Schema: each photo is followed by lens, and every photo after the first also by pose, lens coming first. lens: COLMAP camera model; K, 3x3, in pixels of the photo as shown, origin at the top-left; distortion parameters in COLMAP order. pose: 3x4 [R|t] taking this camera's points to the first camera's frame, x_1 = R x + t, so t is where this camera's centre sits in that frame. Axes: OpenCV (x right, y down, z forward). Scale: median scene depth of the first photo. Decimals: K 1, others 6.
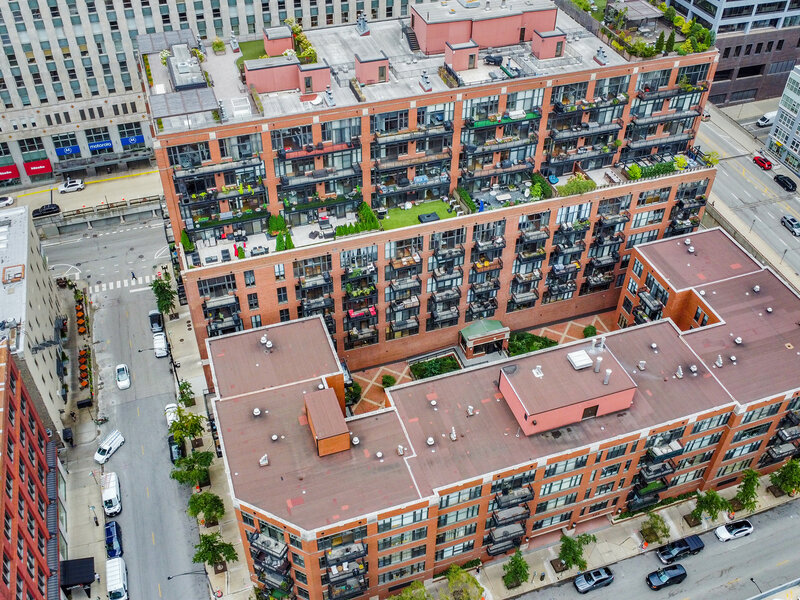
lens RADIAL K [[771.2, 0, 400.0], [0, 771.2, 300.0], [0, 0, 1]] dist [-0.015372, -0.039608]
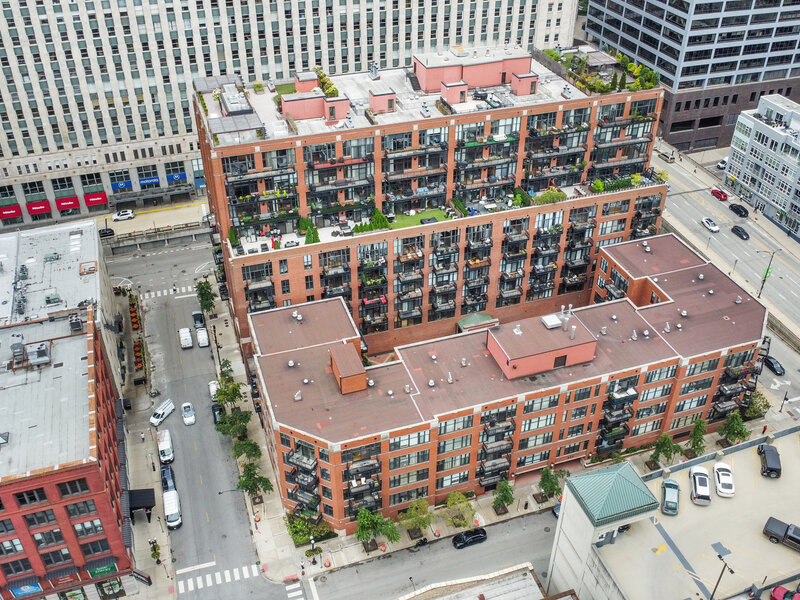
lens RADIAL K [[771.2, 0, 400.0], [0, 771.2, 300.0], [0, 0, 1]] dist [-0.015372, -0.039608]
pose [[0.999968, -0.005421, -0.005899, -0.002328], [0.004766, 0.994376, -0.105802, 0.144328], [0.006440, 0.105770, 0.994370, -0.199214]]
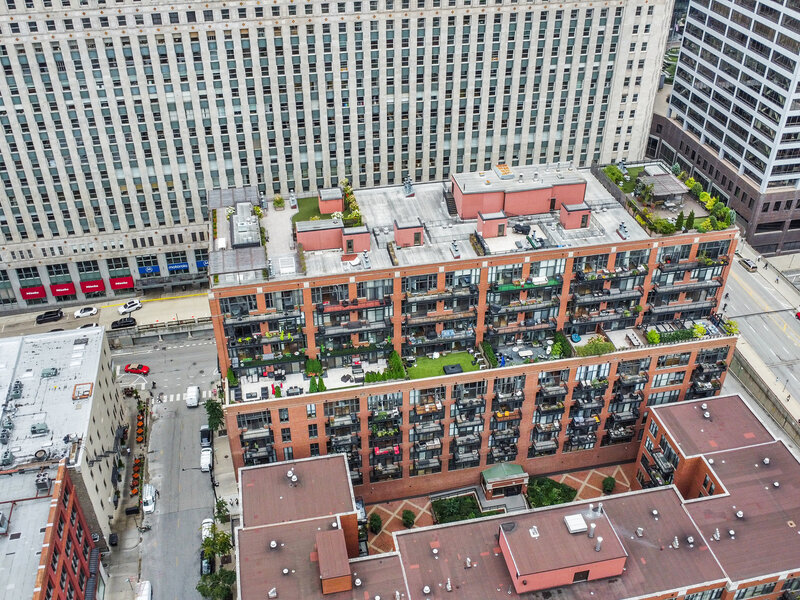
lens RADIAL K [[771.2, 0, 400.0], [0, 771.2, 300.0], [0, 0, 1]] dist [-0.015372, -0.039608]
pose [[0.991806, 0.064243, -0.110424, 0.075764], [-0.076220, 0.991234, -0.107914, -0.078826], [0.102524, 0.115447, 0.988009, -0.087322]]
